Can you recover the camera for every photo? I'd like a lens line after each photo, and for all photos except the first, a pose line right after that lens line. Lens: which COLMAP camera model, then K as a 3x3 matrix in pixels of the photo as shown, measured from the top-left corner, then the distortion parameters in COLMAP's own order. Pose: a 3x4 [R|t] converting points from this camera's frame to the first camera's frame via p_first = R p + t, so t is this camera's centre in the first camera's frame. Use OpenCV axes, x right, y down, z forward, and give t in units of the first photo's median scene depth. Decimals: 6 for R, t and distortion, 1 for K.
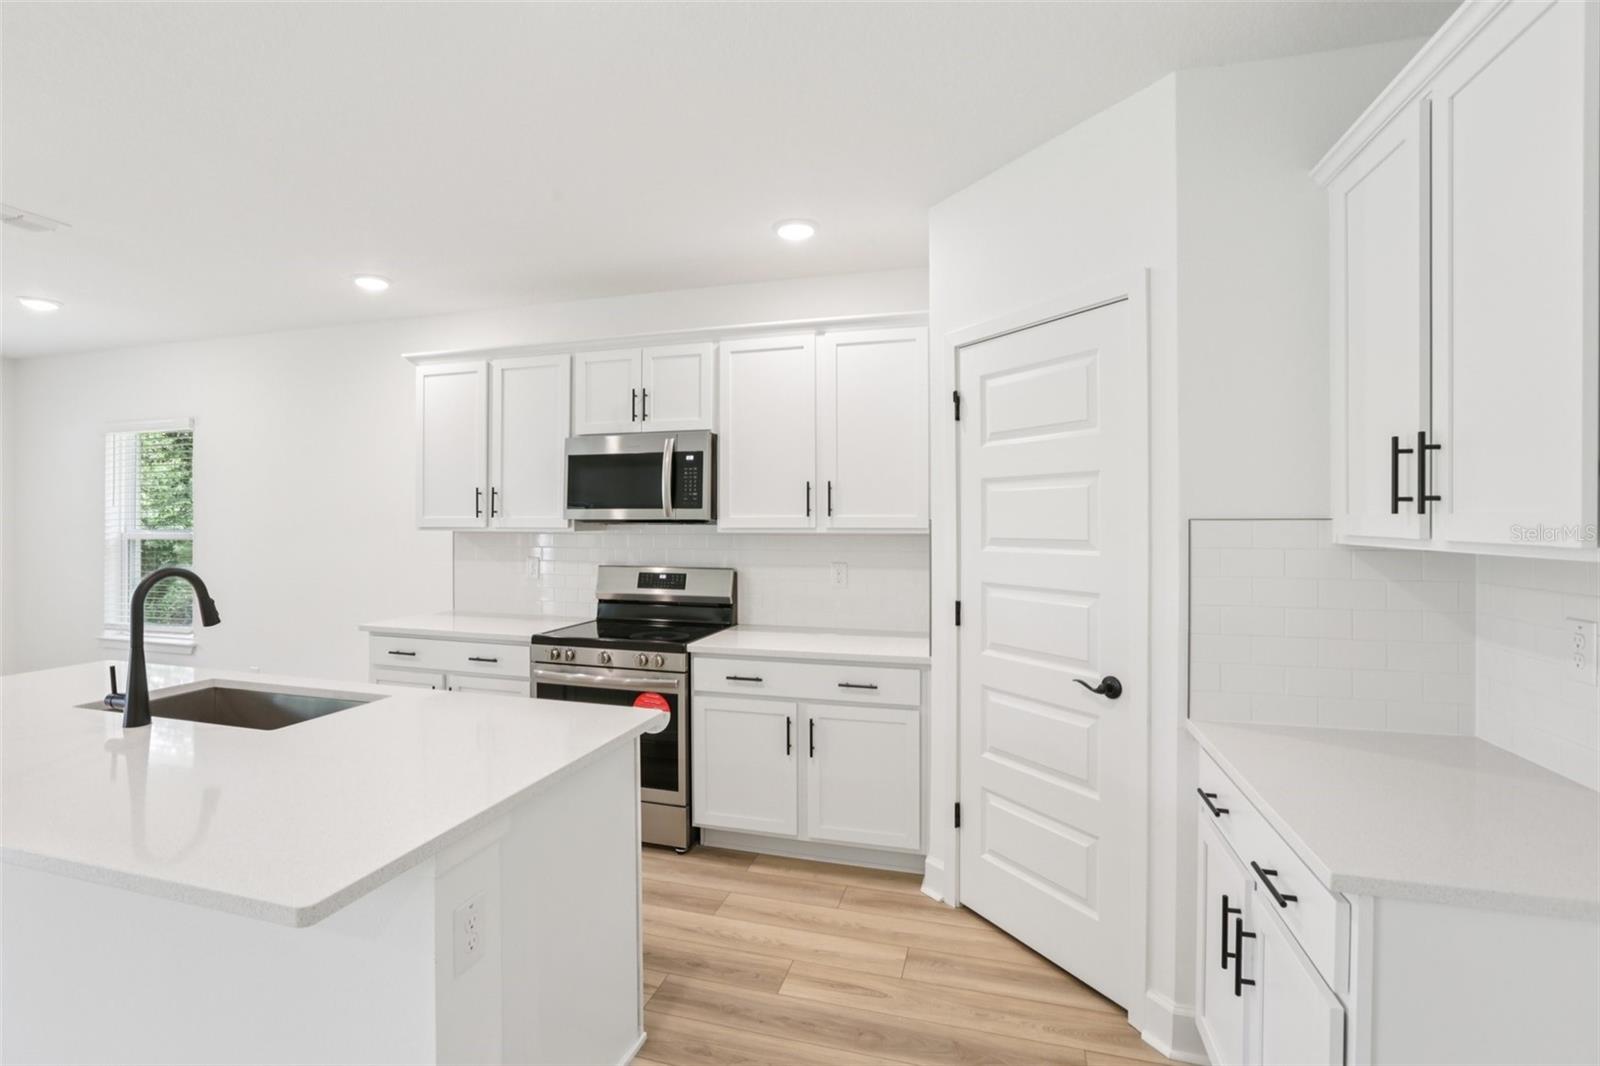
lens RADIAL K [[747.7, 0, 773.3], [0, 747.7, 522.6], [0, 0, 1]] dist [-0.040891, 0.019011]
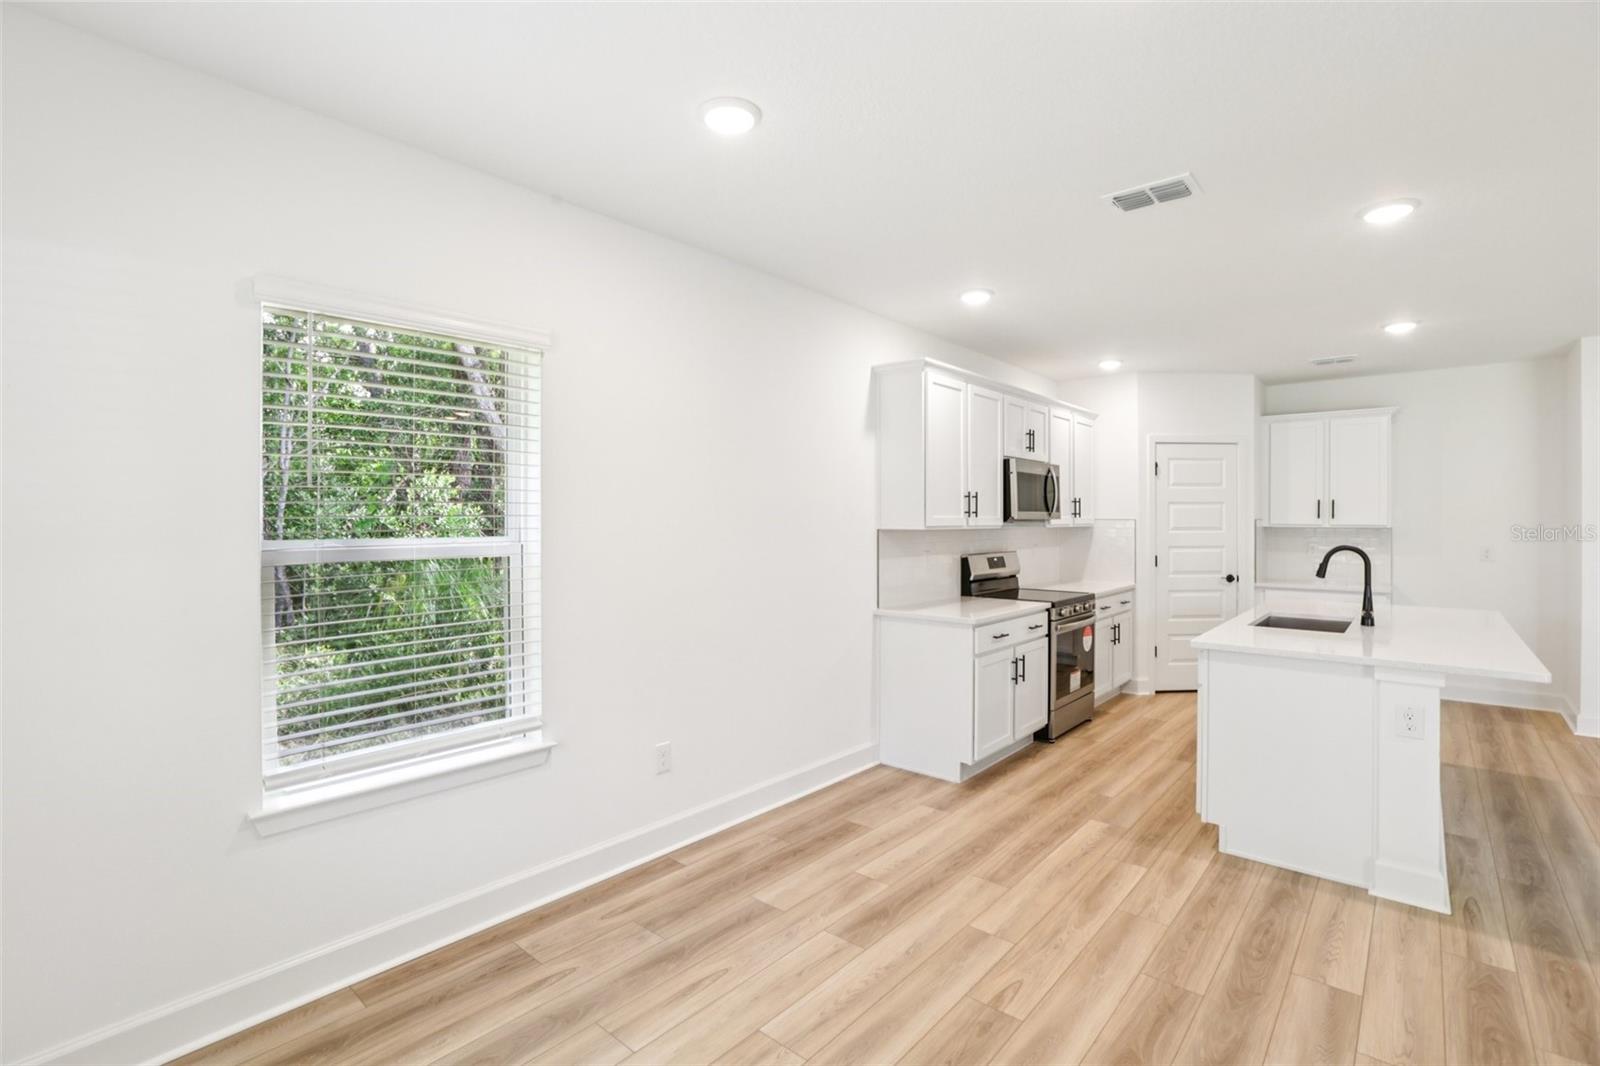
lens RADIAL K [[747.7, 0, 795.5], [0, 747.7, 521.6], [0, 0, 1]] dist [-0.040891, 0.019011]
pose [[0.400932, -0.003274, 0.916102, -1.771743], [0.001173, 0.999995, 0.003061, -0.004445], [-0.916107, -0.000153, 0.400934, 0.874129]]
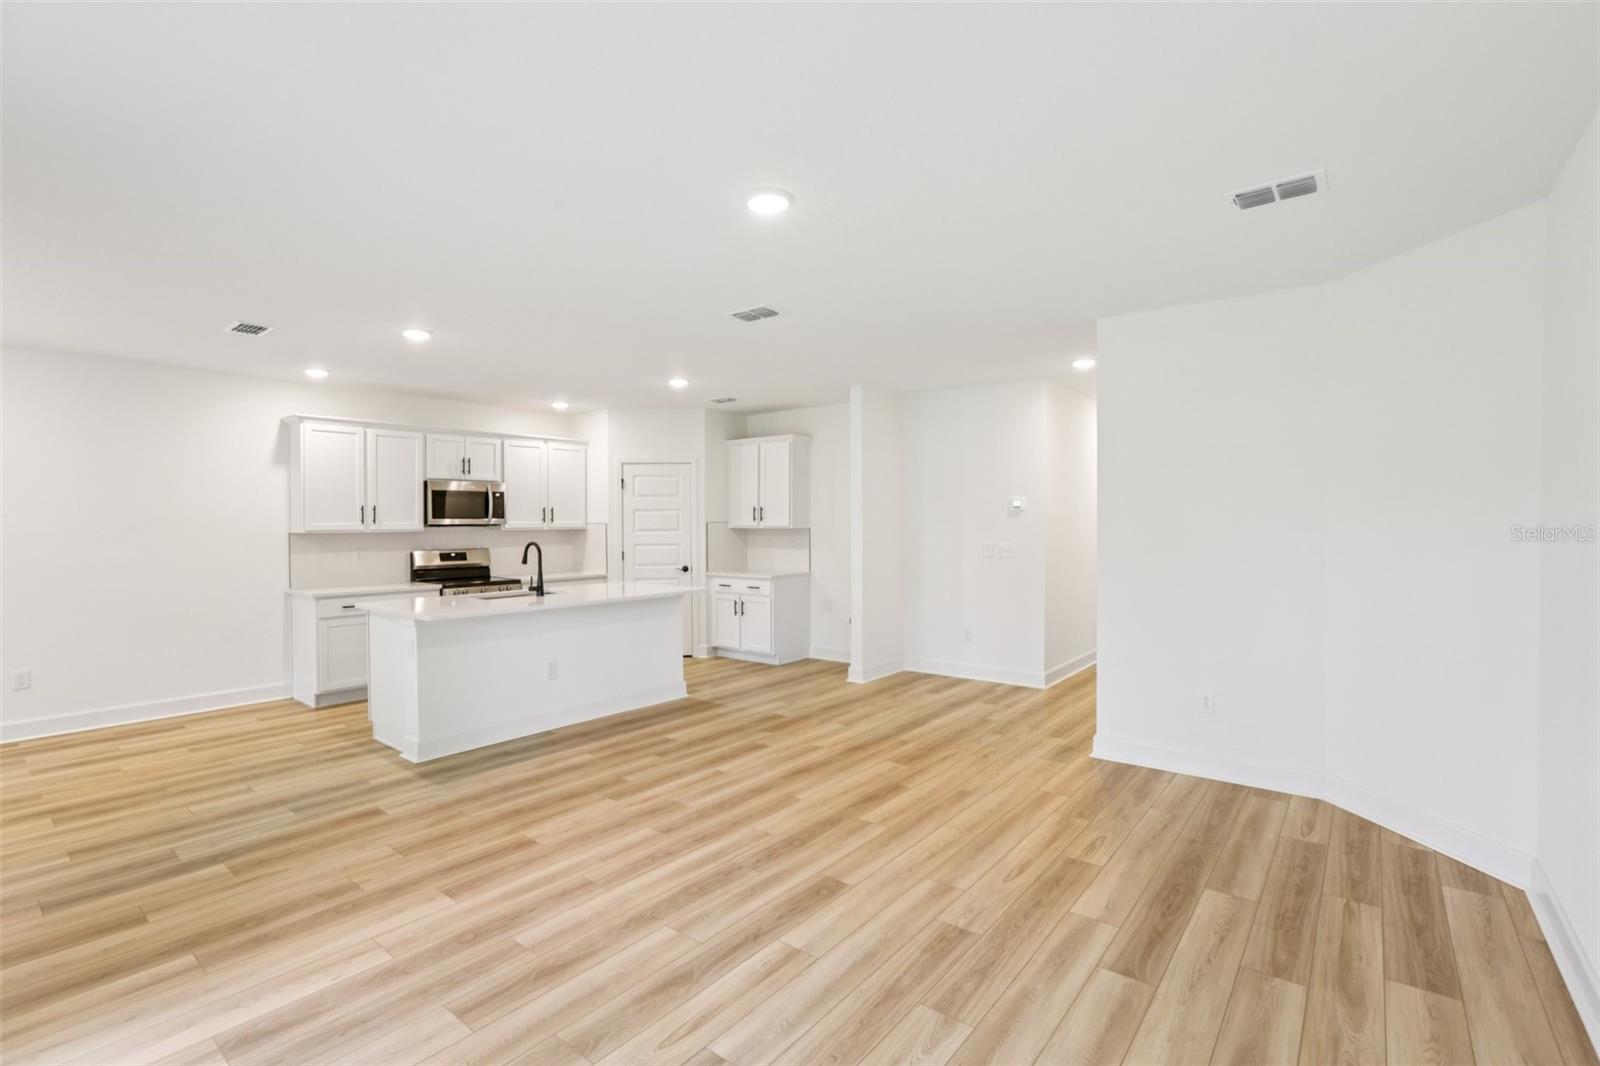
lens RADIAL K [[747.7, 0, 771.4], [0, 747.7, 527.8], [0, 0, 1]] dist [-0.040891, 0.019011]
pose [[0.403354, -0.010542, 0.914983, -1.714636], [0.009673, 0.999927, 0.007256, -0.001528], [-0.914993, 0.005923, 0.403427, -0.545938]]
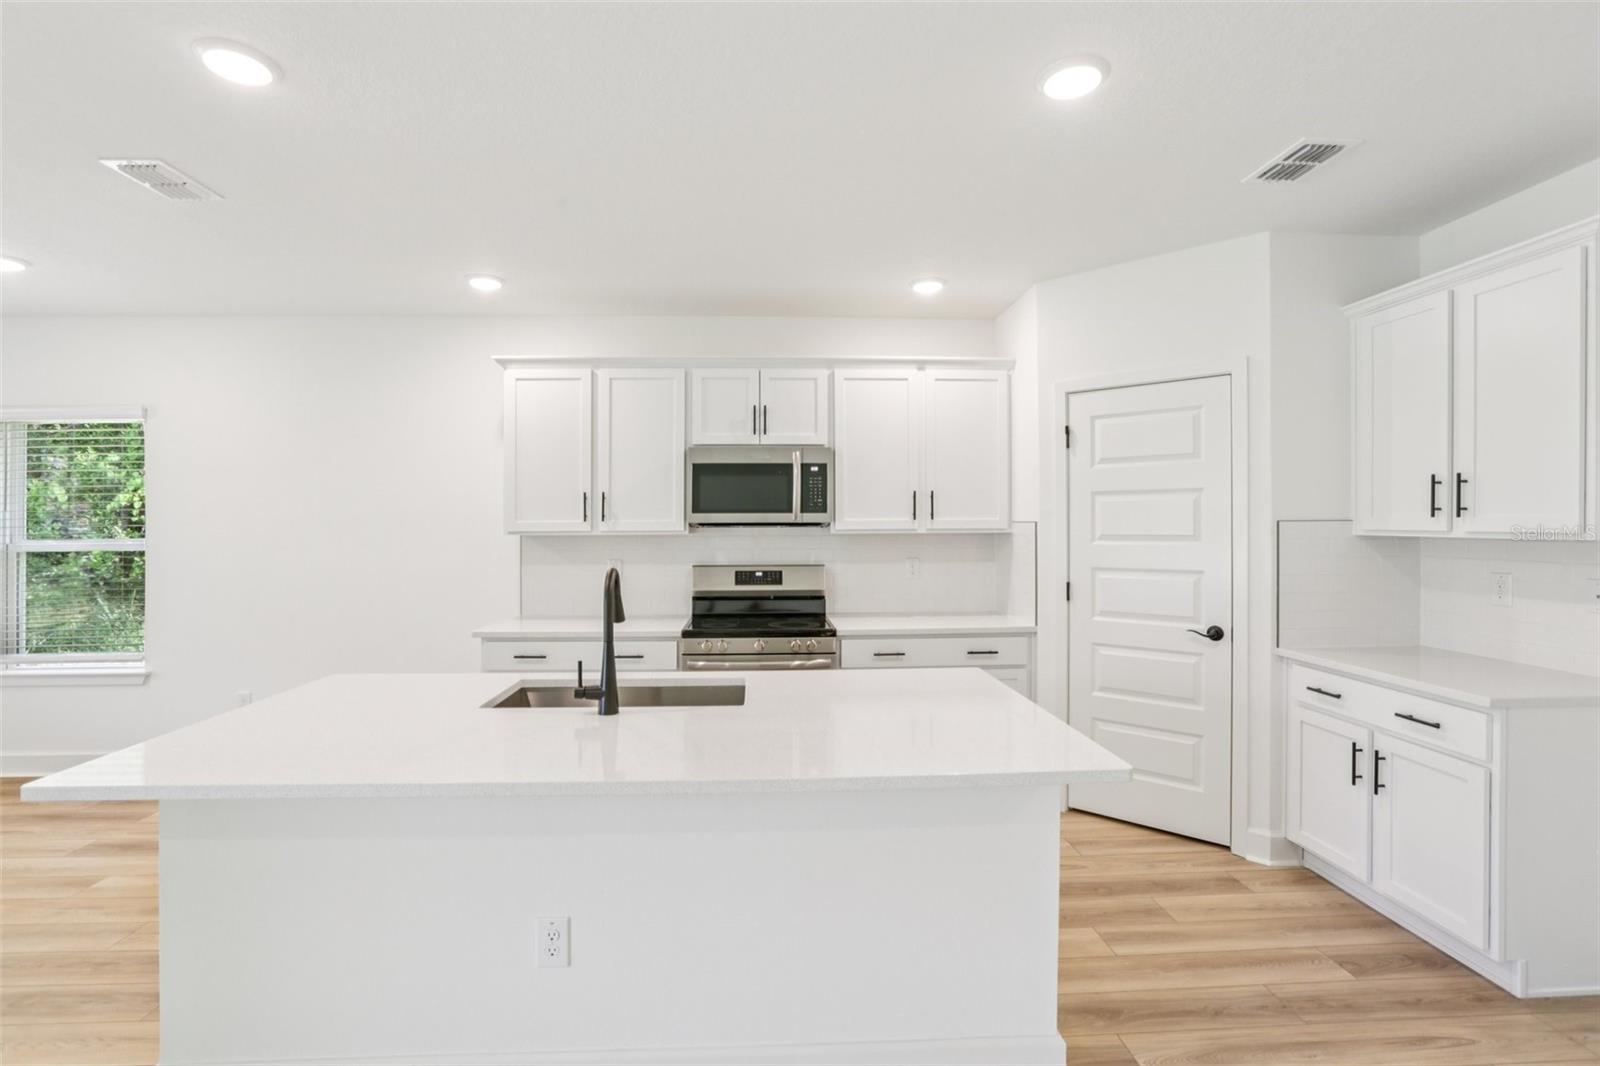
lens RADIAL K [[747.7, 0, 787.2], [0, 747.7, 531.2], [0, 0, 1]] dist [-0.040891, 0.019011]
pose [[0.942507, -0.009387, 0.334054, -0.536533], [0.006632, 0.999934, 0.009387, -0.001784], [-0.334120, -0.006632, 0.942507, -0.071736]]
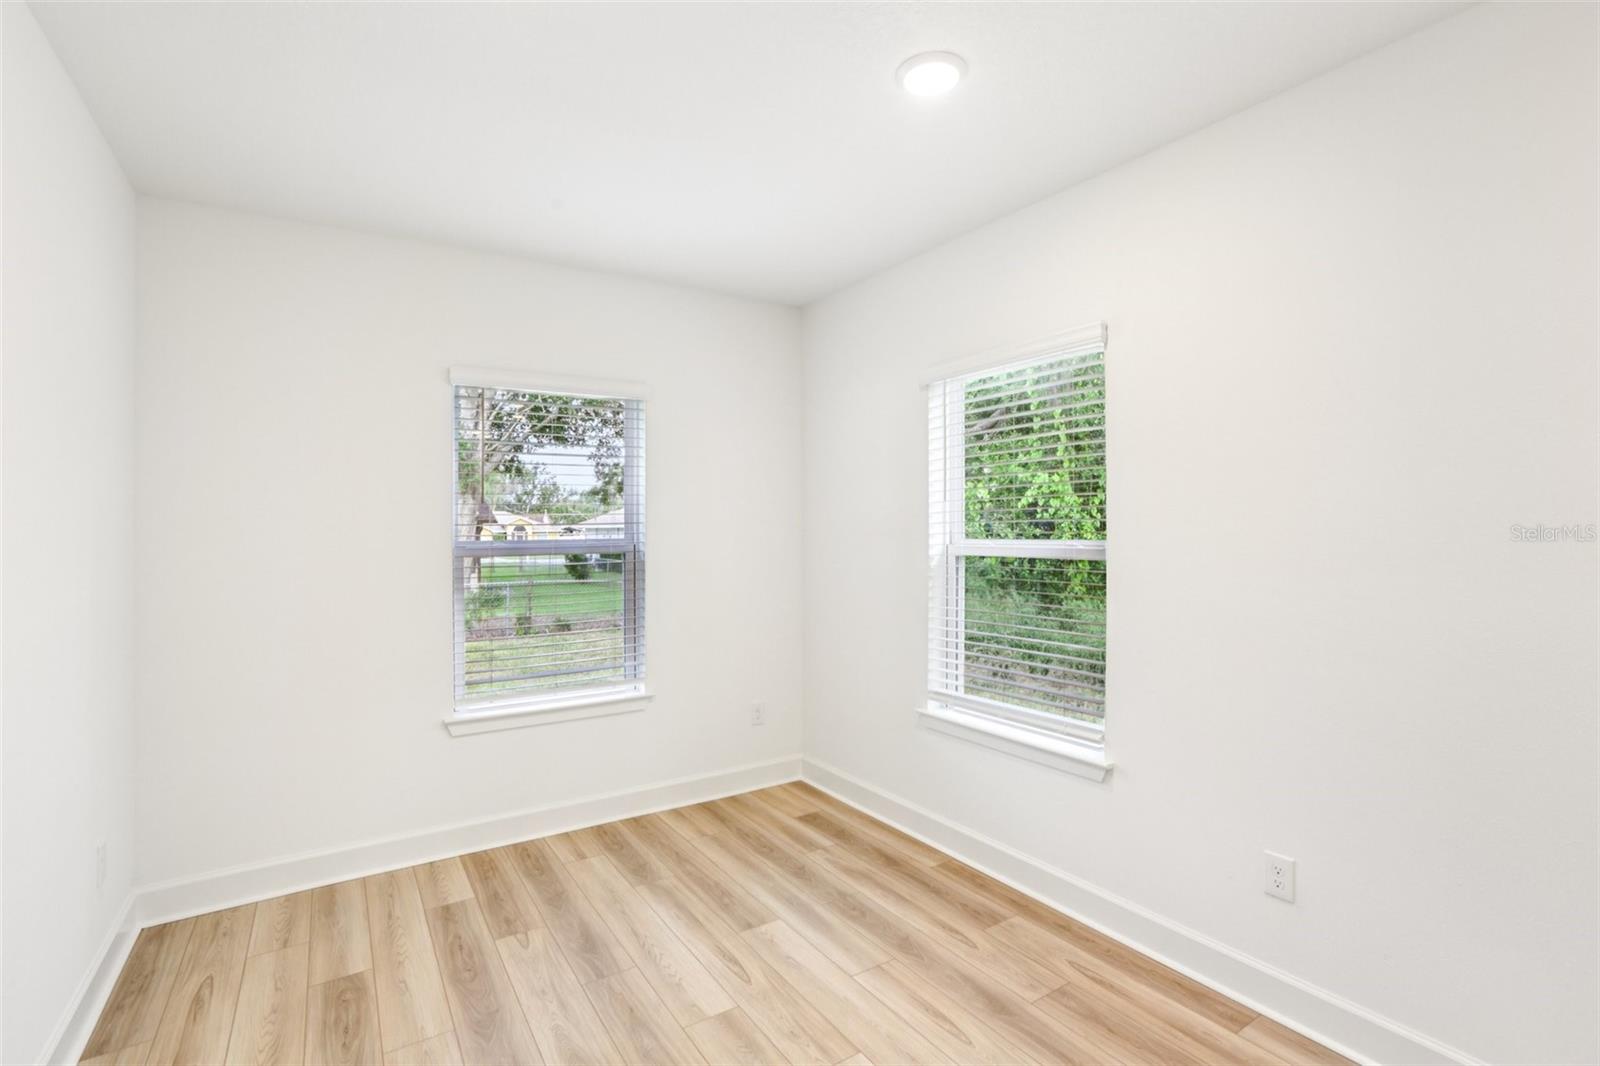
lens RADIAL K [[747.7, 0, 780.0], [0, 747.7, 527.3], [0, 0, 1]] dist [-0.040891, 0.019011]
pose [[0.761950, -0.006560, -0.647603, -0.907854], [0.008339, 0.999965, -0.000318, -0.002251], [0.647582, -0.005158, 0.761978, 0.662015]]
